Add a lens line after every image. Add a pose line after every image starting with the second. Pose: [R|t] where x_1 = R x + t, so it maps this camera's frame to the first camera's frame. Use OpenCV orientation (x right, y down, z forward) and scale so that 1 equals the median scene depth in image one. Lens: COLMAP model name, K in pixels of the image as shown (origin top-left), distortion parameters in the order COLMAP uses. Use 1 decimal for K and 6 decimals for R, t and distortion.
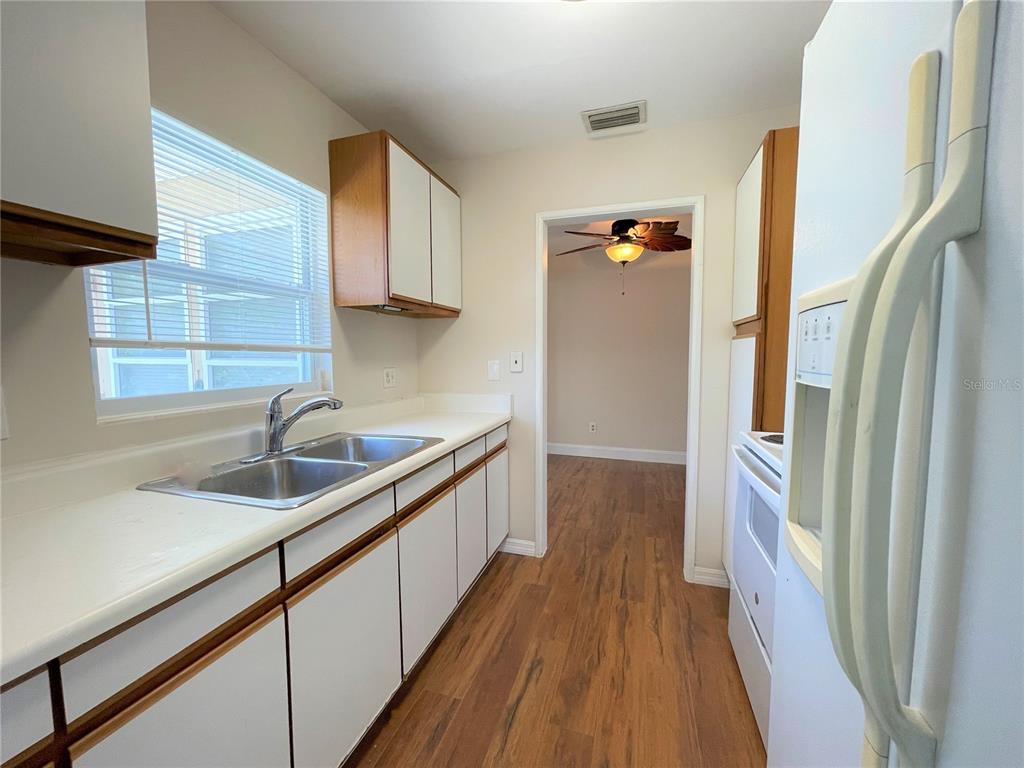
lens RADIAL K [[413.3, 0, 507.9], [0, 413.3, 382.3], [0, 0, 1]] dist [0.000039, 0.000335]
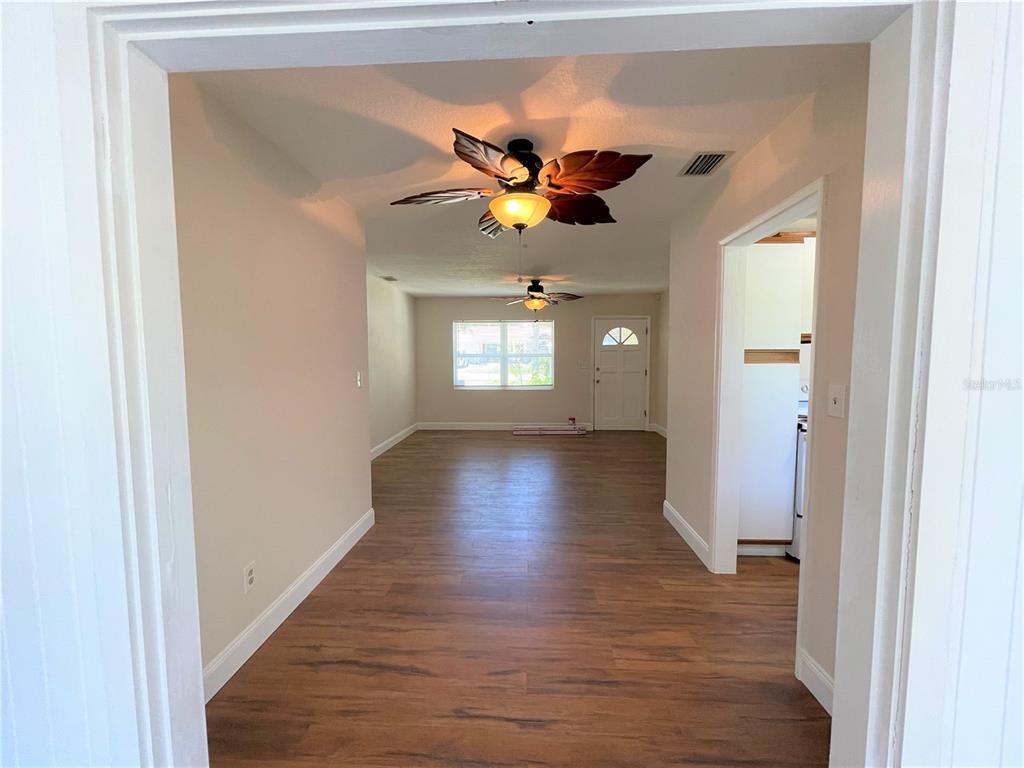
lens RADIAL K [[413.3, 0, 506.1], [0, 413.3, 382.9], [0, 0, 1]] dist [0.000039, 0.000335]
pose [[-0.260664, -0.061154, 0.963491, -0.549670], [0.072763, 0.993909, 0.082770, -0.214356], [-0.962684, 0.091681, -0.254626, 2.154816]]
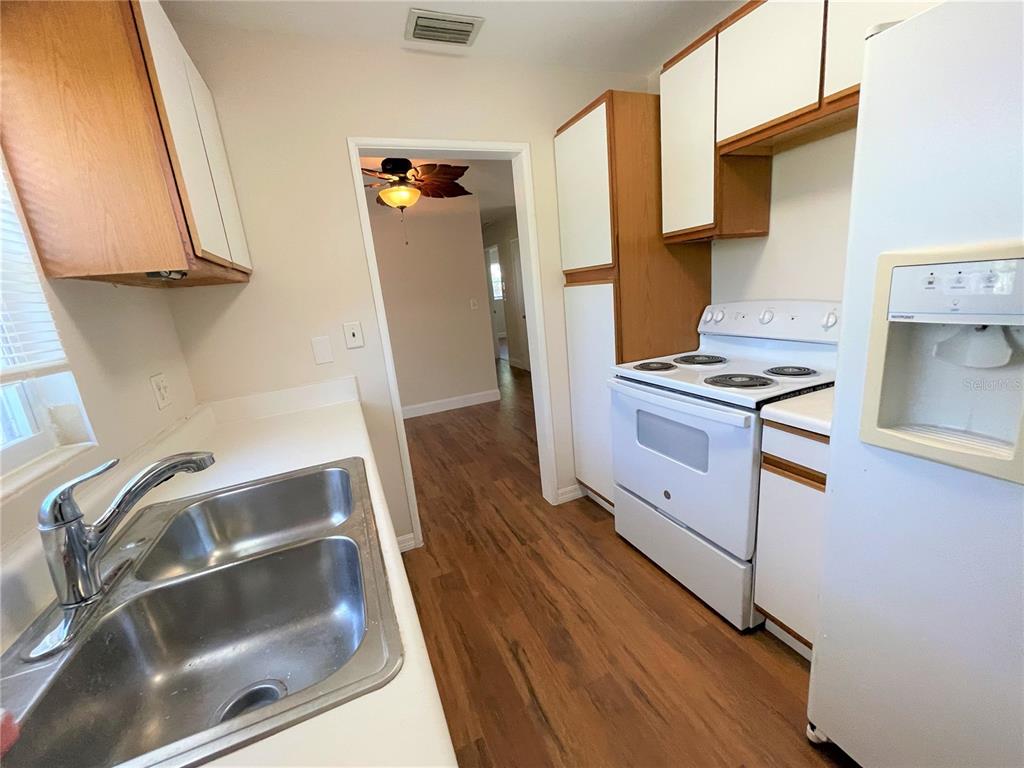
lens RADIAL K [[413.3, 0, 508.0], [0, 413.3, 381.8], [0, 0, 1]] dist [0.000039, 0.000335]
pose [[0.755066, -0.215460, 0.619235, -0.338831], [0.141096, 0.975731, 0.167455, -0.066445], [-0.640286, -0.039068, 0.767142, 0.257150]]
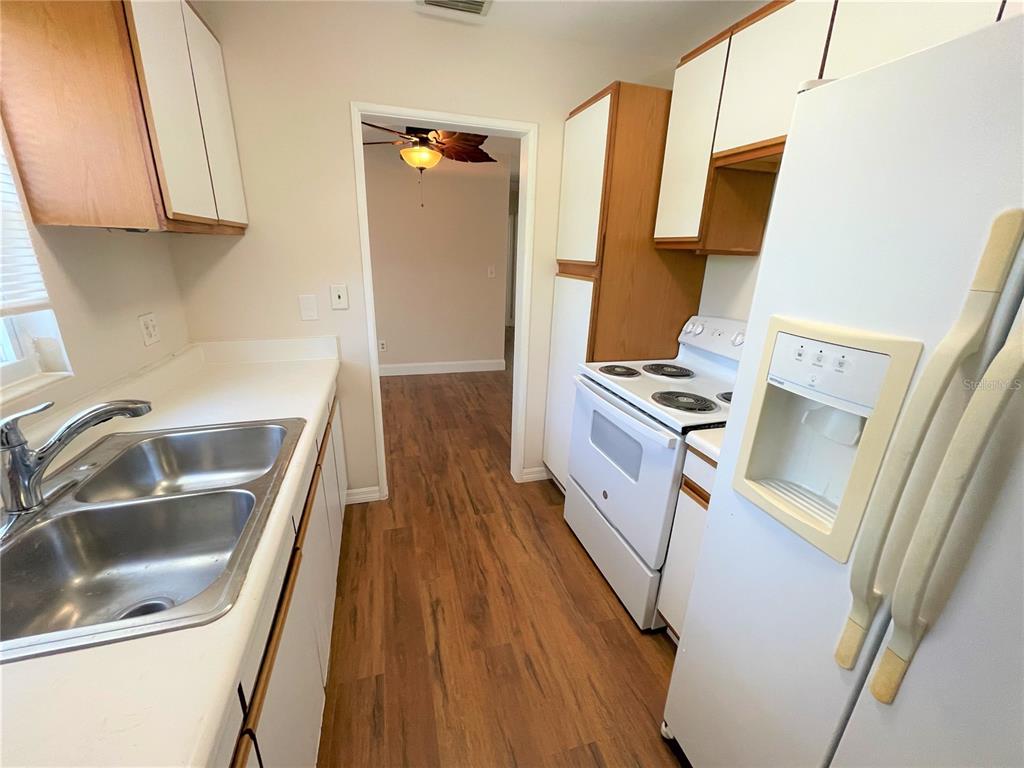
lens RADIAL K [[413.3, 0, 508.1], [0, 413.3, 381.8], [0, 0, 1]] dist [0.000039, 0.000335]
pose [[0.822537, -0.147067, 0.549367, -0.232653], [0.007385, 0.968666, 0.248258, -0.111582], [-0.568664, -0.200145, 0.797849, 0.141678]]
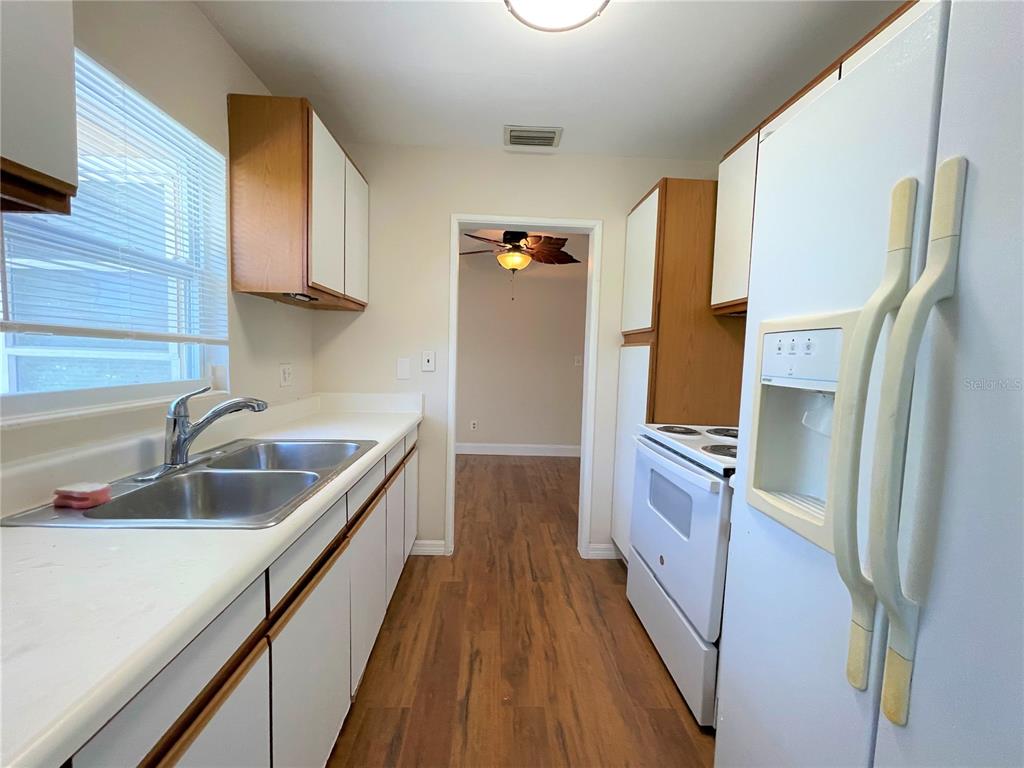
lens RADIAL K [[413.3, 0, 507.6], [0, 413.3, 382.0], [0, 0, 1]] dist [0.000039, 0.000335]
pose [[0.938372, 0.007252, 0.345552, -0.182042], [-0.007878, 0.999969, 0.000405, -0.000527], [-0.345538, -0.003102, 0.938399, 0.007491]]
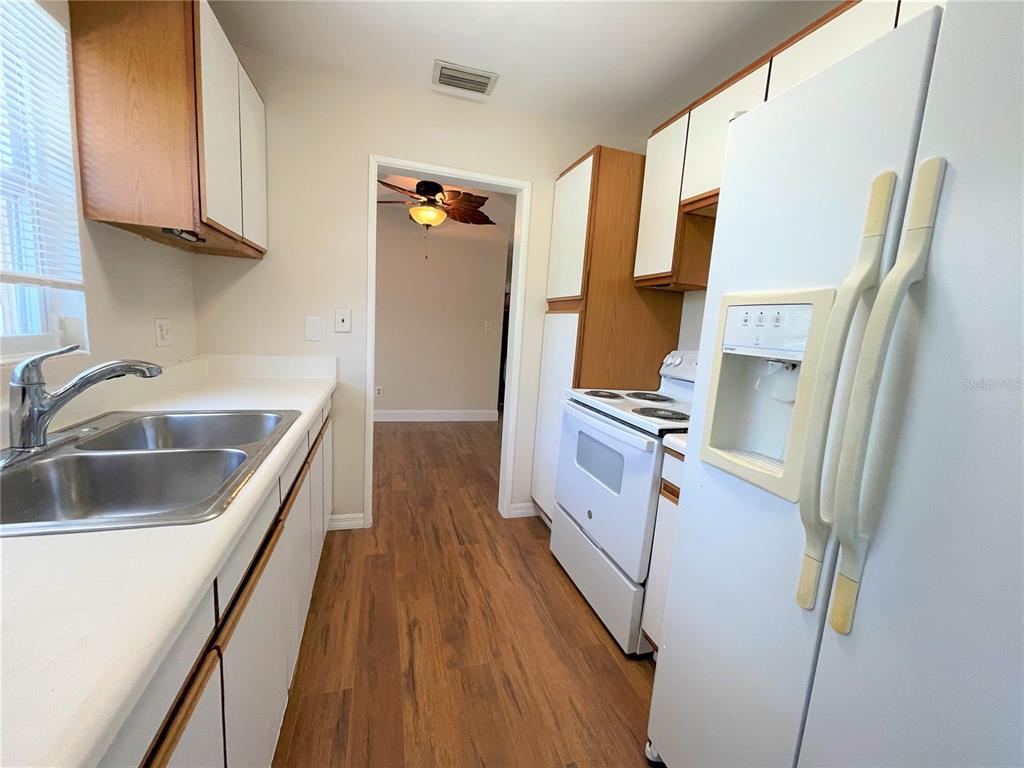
lens RADIAL K [[413.3, 0, 508.1], [0, 413.3, 381.6], [0, 0, 1]] dist [0.000039, 0.000335]
pose [[0.819175, -0.024472, 0.573022, -0.257577], [-0.026372, 0.996425, 0.080255, 0.001149], [-0.572937, -0.080854, 0.815601, 0.077292]]
